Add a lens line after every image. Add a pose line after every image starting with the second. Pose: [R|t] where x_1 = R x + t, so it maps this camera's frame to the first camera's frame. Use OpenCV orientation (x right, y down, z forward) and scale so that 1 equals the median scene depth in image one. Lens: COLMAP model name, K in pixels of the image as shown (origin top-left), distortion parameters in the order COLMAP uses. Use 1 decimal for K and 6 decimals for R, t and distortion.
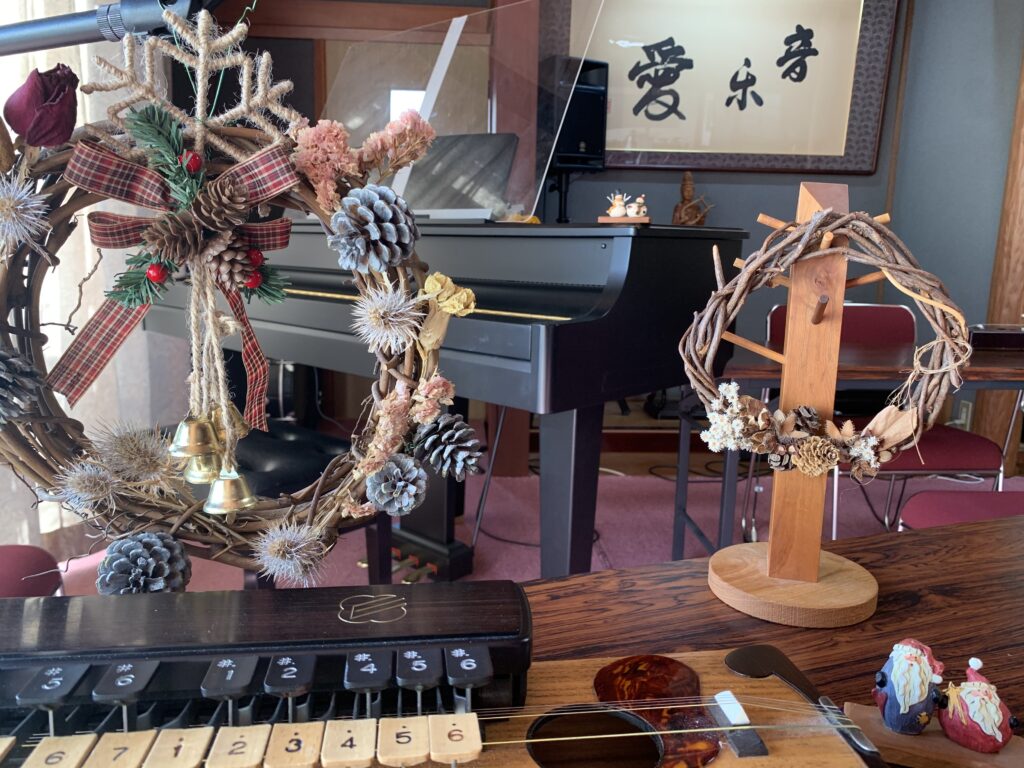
lens RADIAL K [[789.5, 0, 511.2], [0, 789.5, 386.4], [0, 0, 1]] dist [-0.000705, 0.008254]
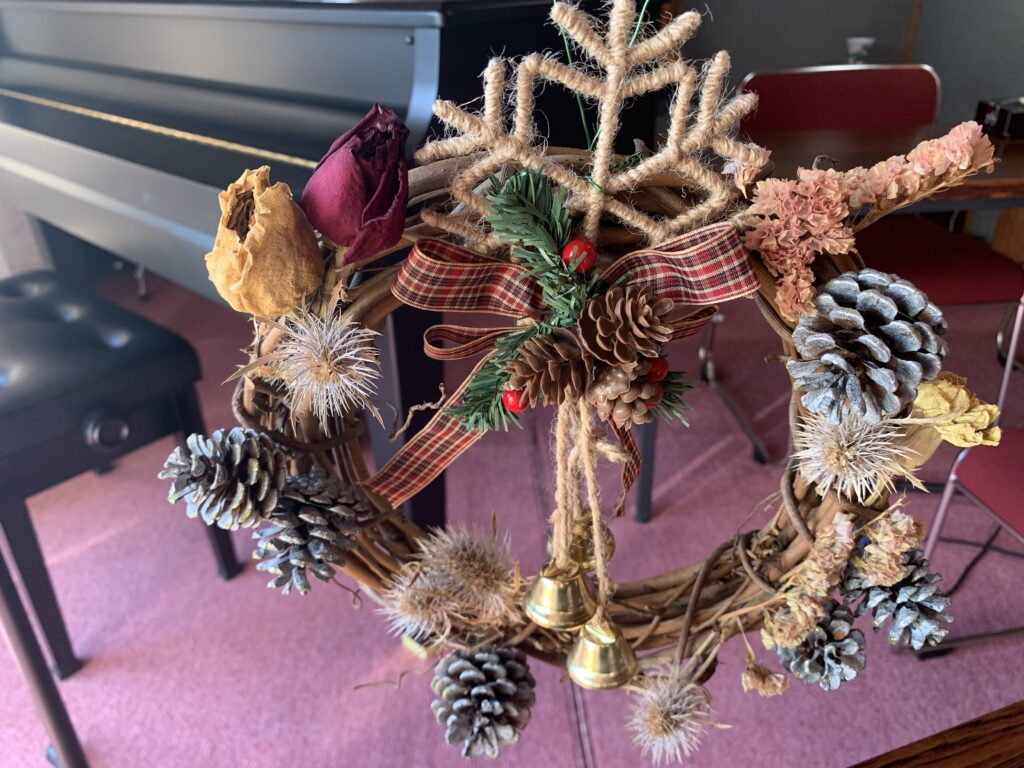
lens RADIAL K [[789.5, 0, 510.3], [0, 789.5, 381.6], [0, 0, 1]] dist [-0.000705, 0.008254]
pose [[0.959020, 0.088176, -0.269267, -0.285276], [-0.003533, 0.953990, 0.299817, -0.370336], [0.283315, -0.286579, 0.915208, 0.406976]]
